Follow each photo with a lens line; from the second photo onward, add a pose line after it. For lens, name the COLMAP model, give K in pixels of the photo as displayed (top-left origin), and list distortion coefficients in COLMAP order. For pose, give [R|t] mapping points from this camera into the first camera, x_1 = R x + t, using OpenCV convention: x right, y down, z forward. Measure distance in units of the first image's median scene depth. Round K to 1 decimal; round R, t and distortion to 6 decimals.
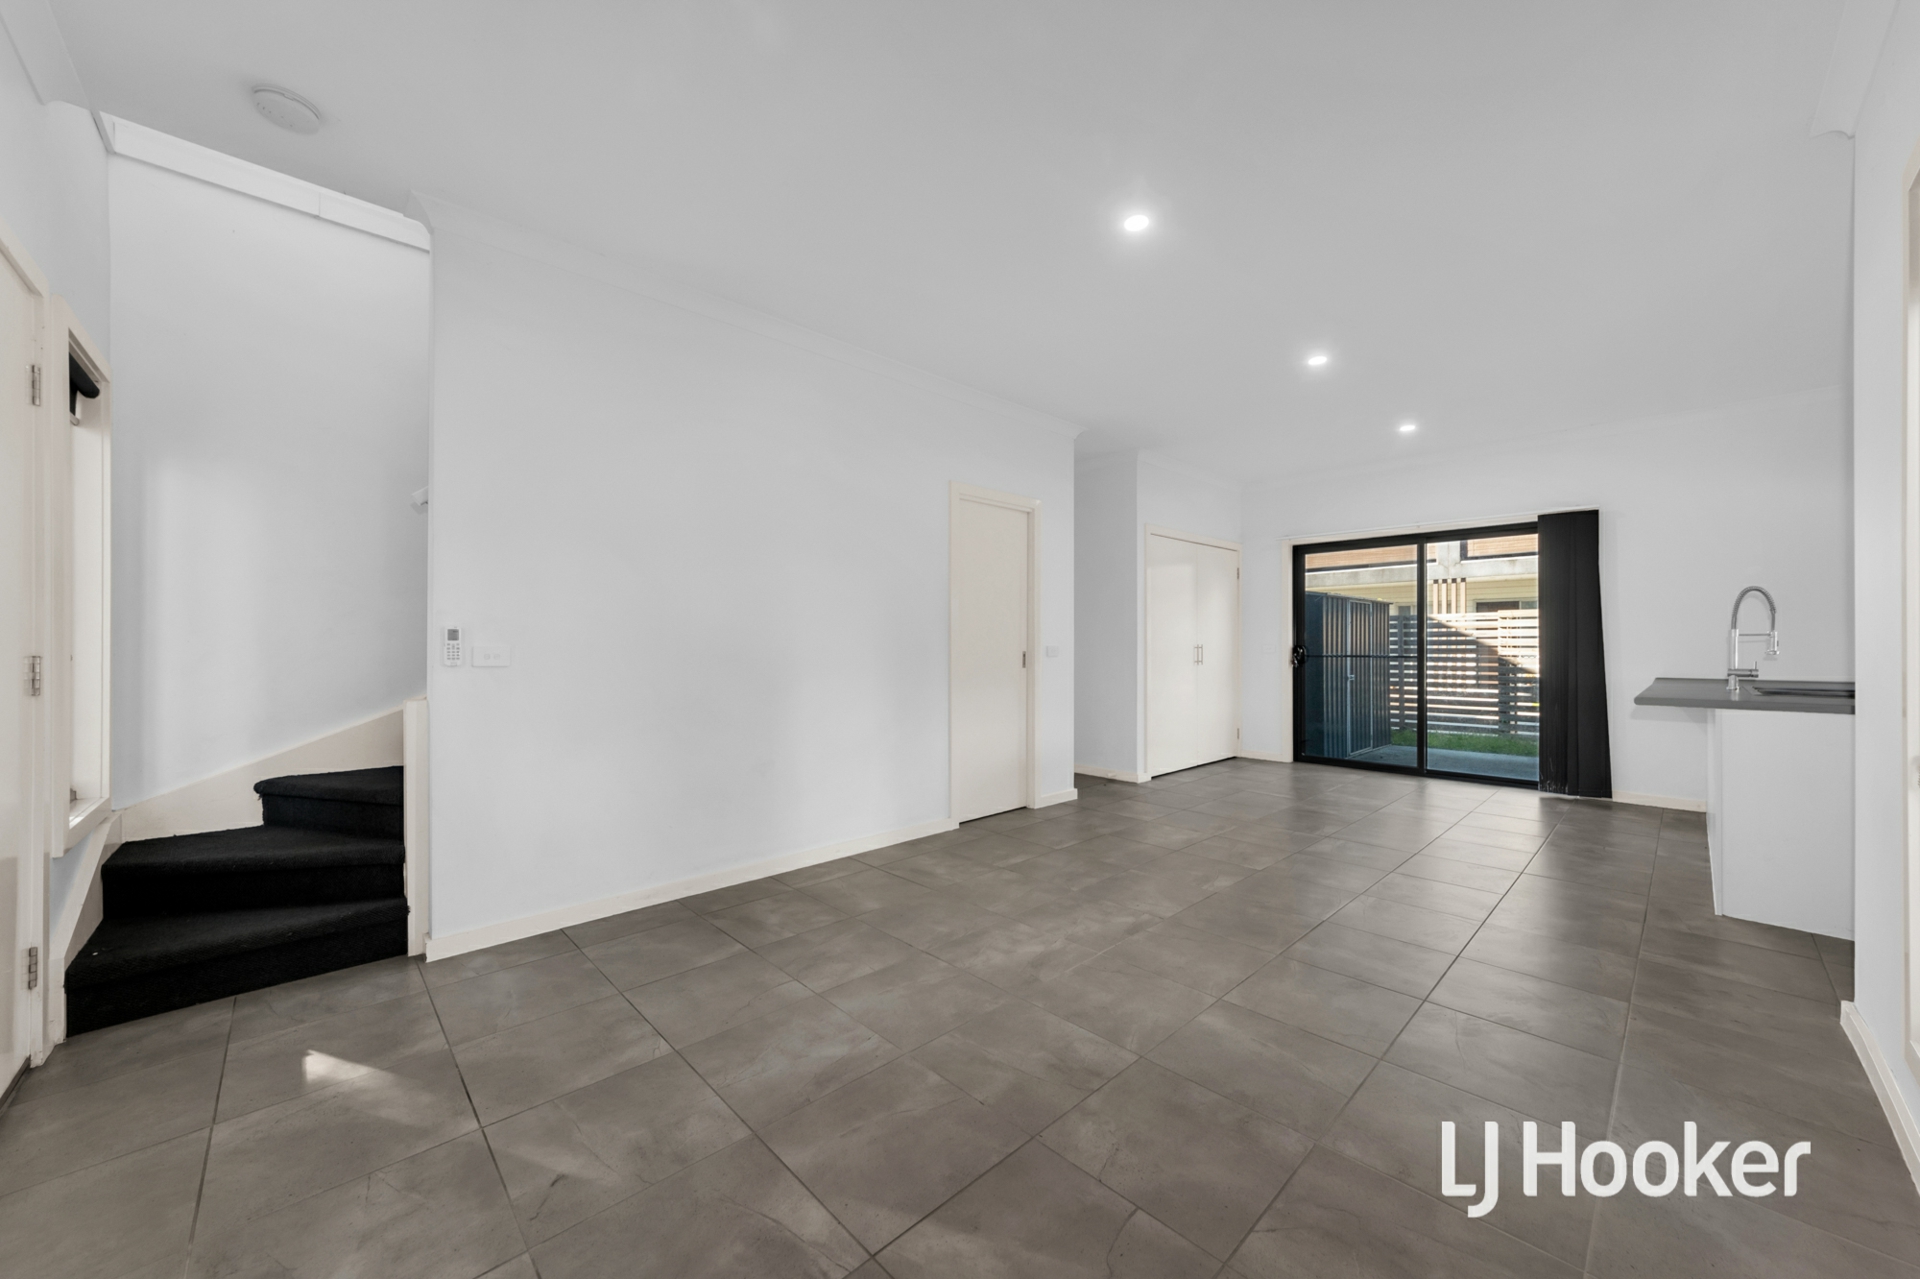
lens RADIAL K [[696.5, 0, 955.5], [0, 696.5, 643.8], [0, 0, 1]] dist [0.005480, -0.000032]
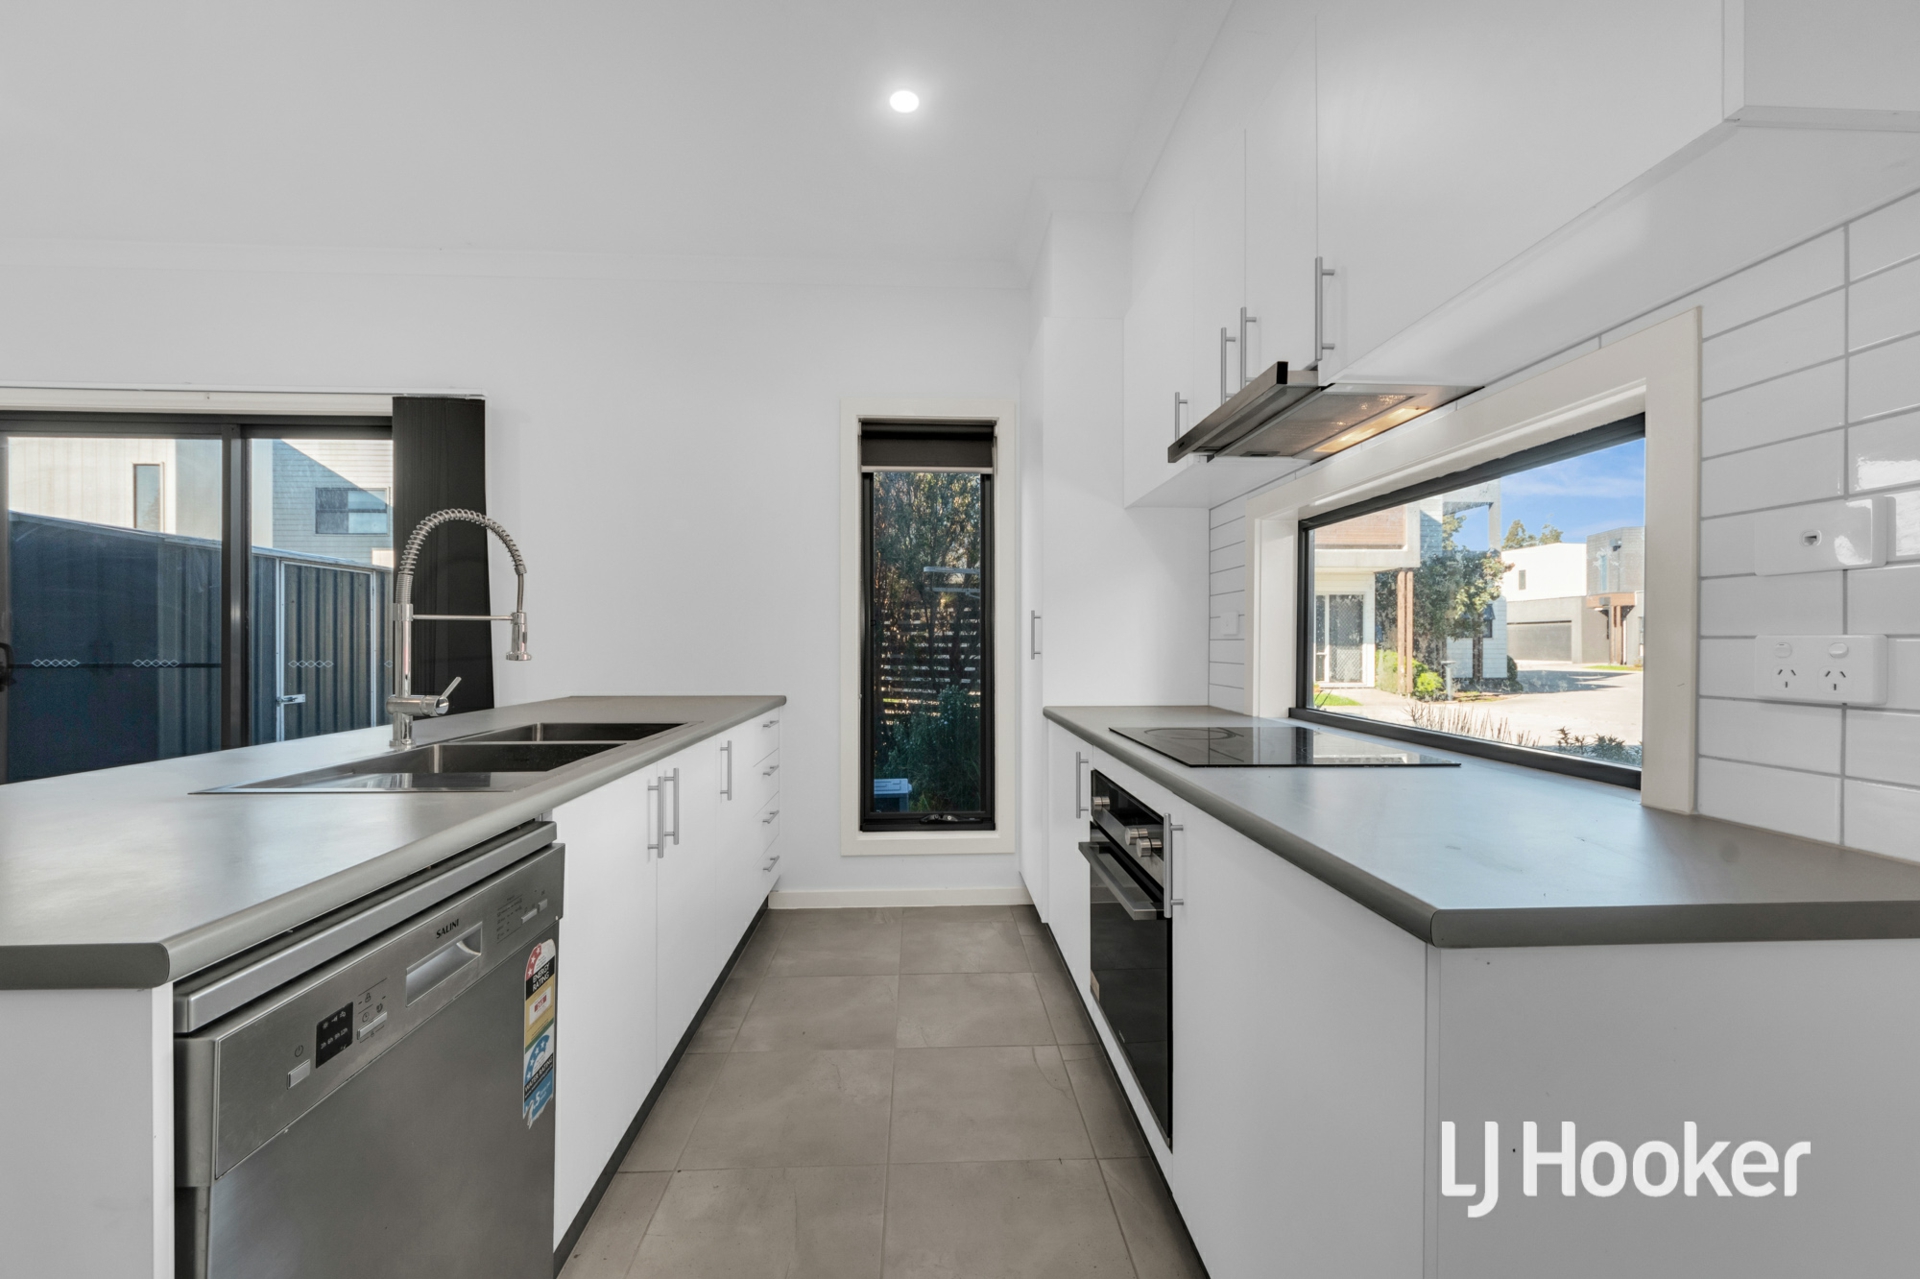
lens RADIAL K [[748.9, 0, 960.0], [0, 748.9, 639.5], [0, 0, 1]] dist [0.000922, -0.000311]
pose [[0.656960, 0.001370, 0.753925, 0.750269], [-0.002180, 0.999998, 0.000083, -0.000630], [-0.753923, -0.001698, 0.656961, 0.327585]]
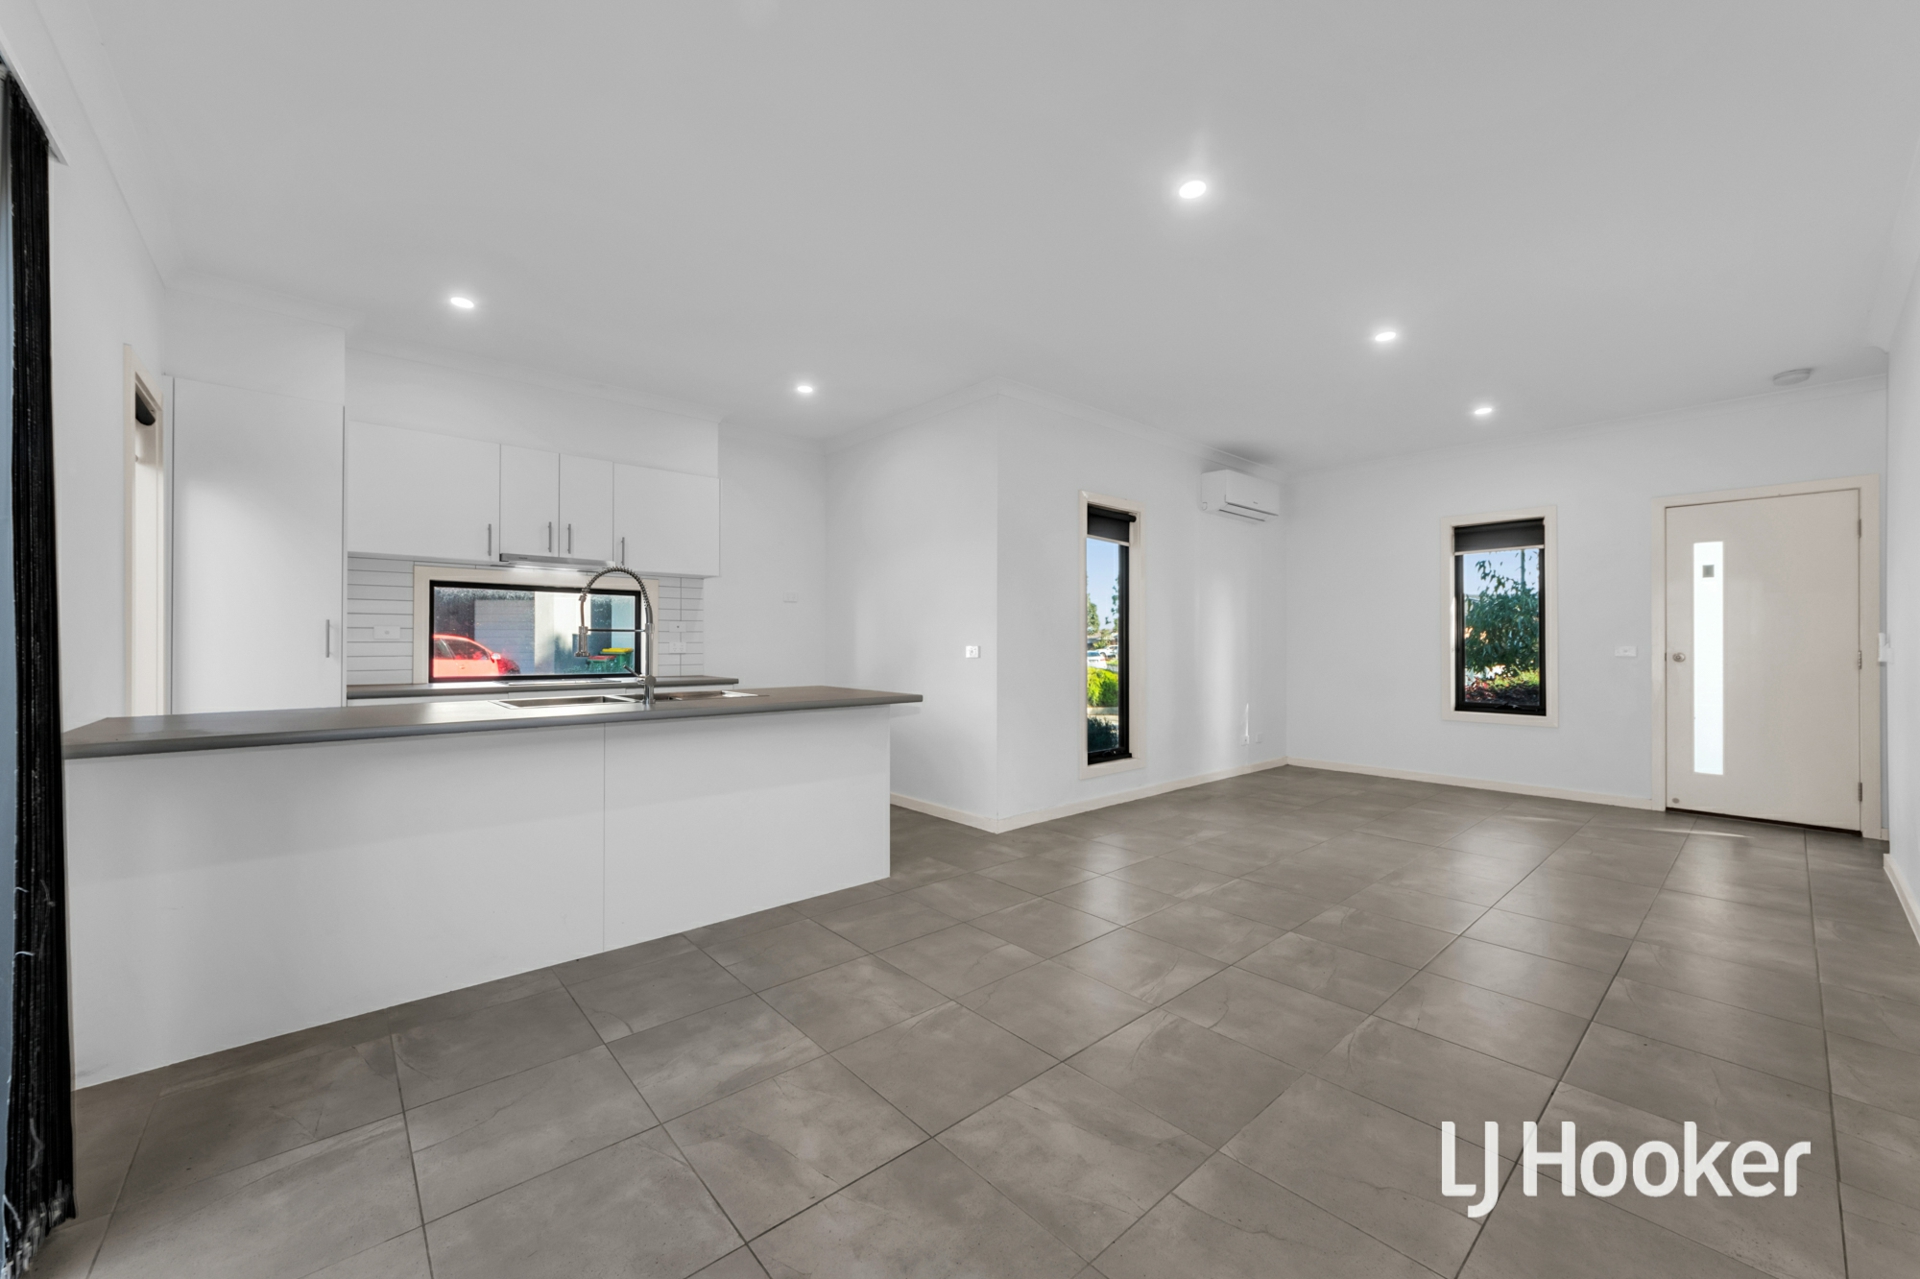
lens RADIAL K [[743.9, 0, 940.2], [0, 743.9, 631.9], [0, 0, 1]] dist [0.001808, -0.000070]
pose [[-0.998818, 0.002153, 0.048562, 0.573591], [0.001732, 0.999961, -0.008704, -0.006932], [-0.048579, -0.008609, -0.998782, 1.354401]]
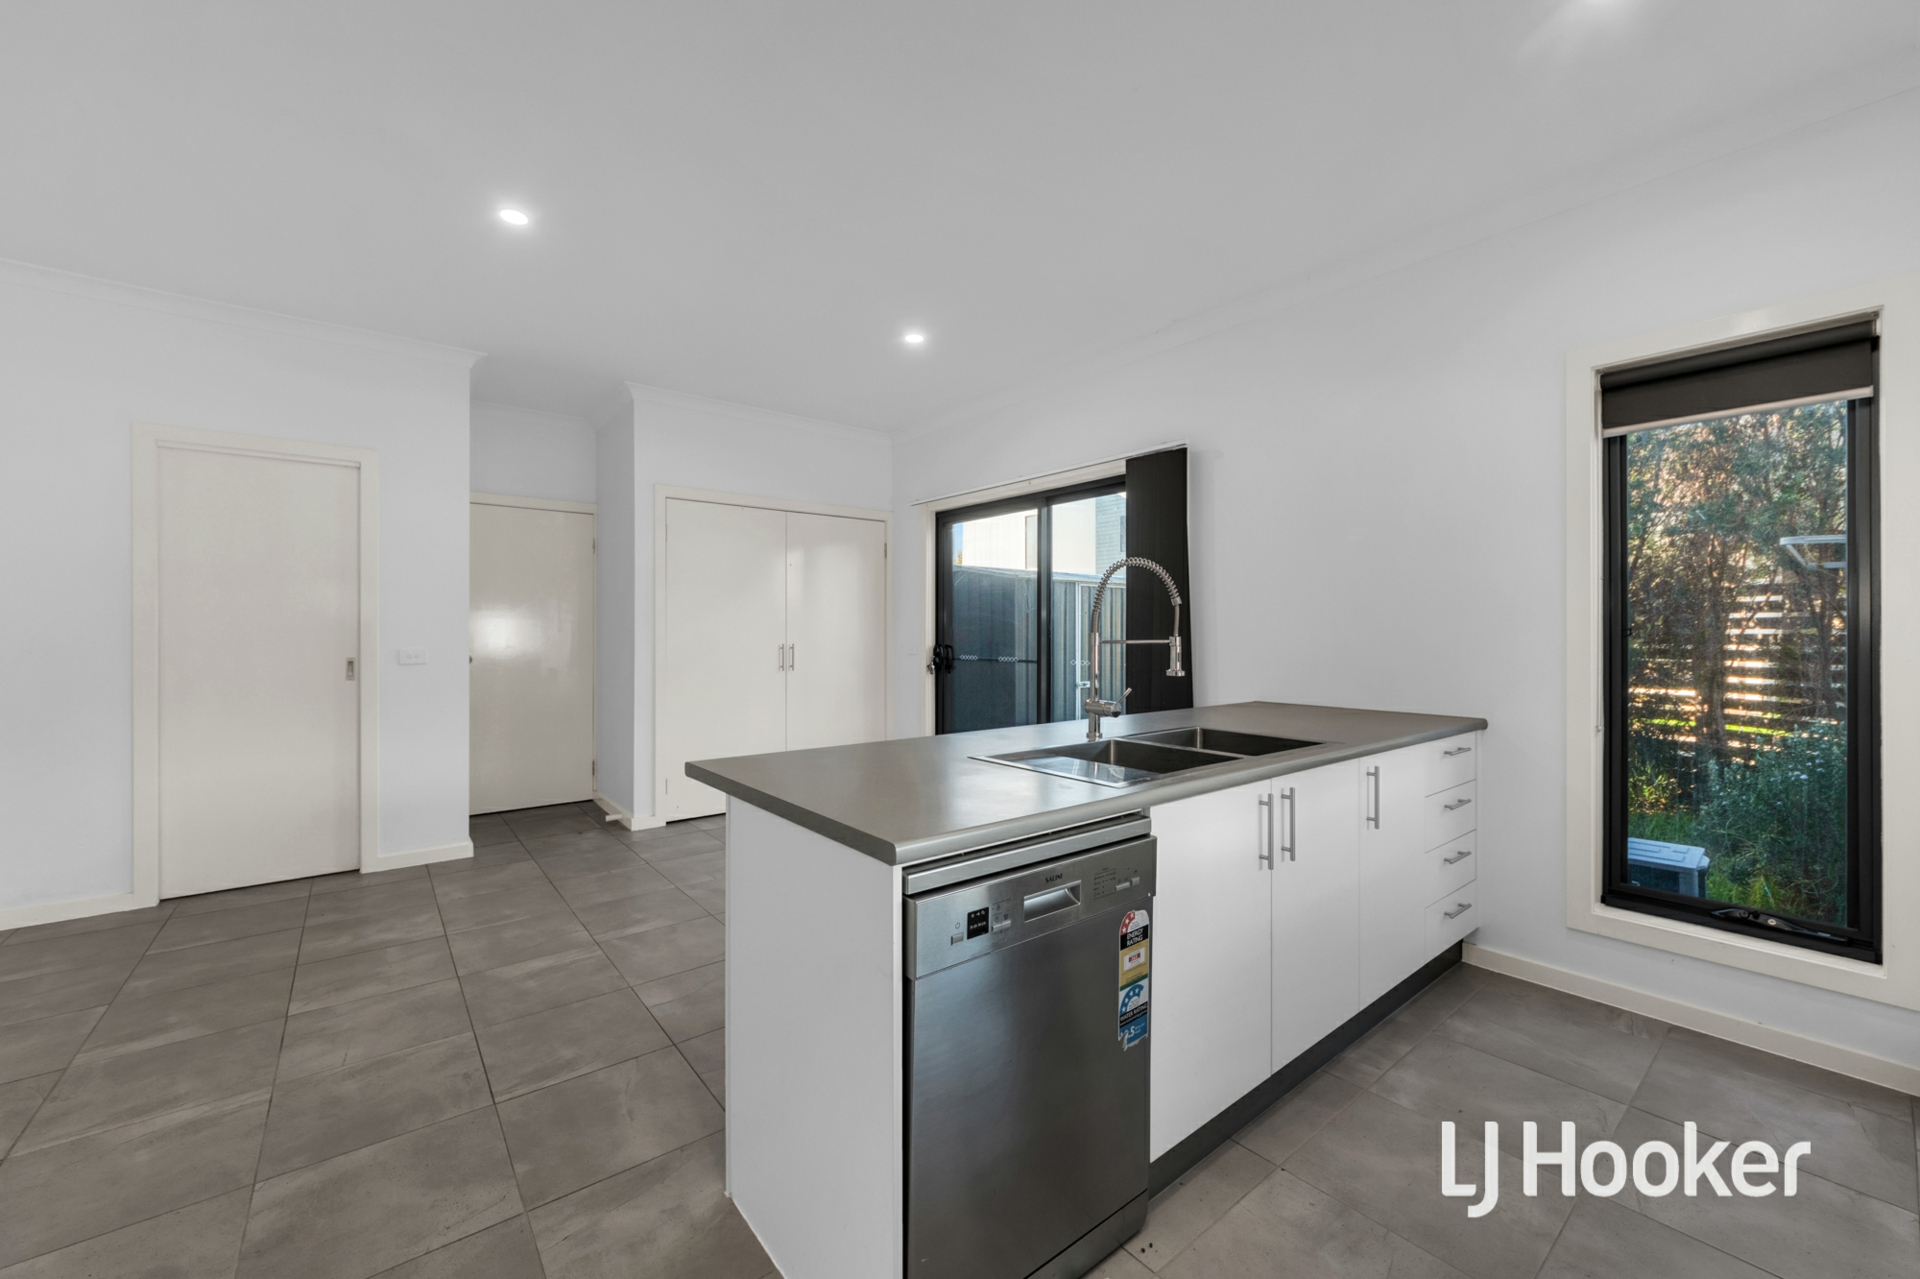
lens RADIAL K [[743.9, 0, 940.2], [0, 743.9, 631.9], [0, 0, 1]] dist [0.001808, -0.000070]
pose [[0.995333, -0.000413, -0.096495, 0.788072], [0.000330, 1.000000, -0.000882, -0.015082], [0.096496, 0.000846, 0.995333, 0.281191]]
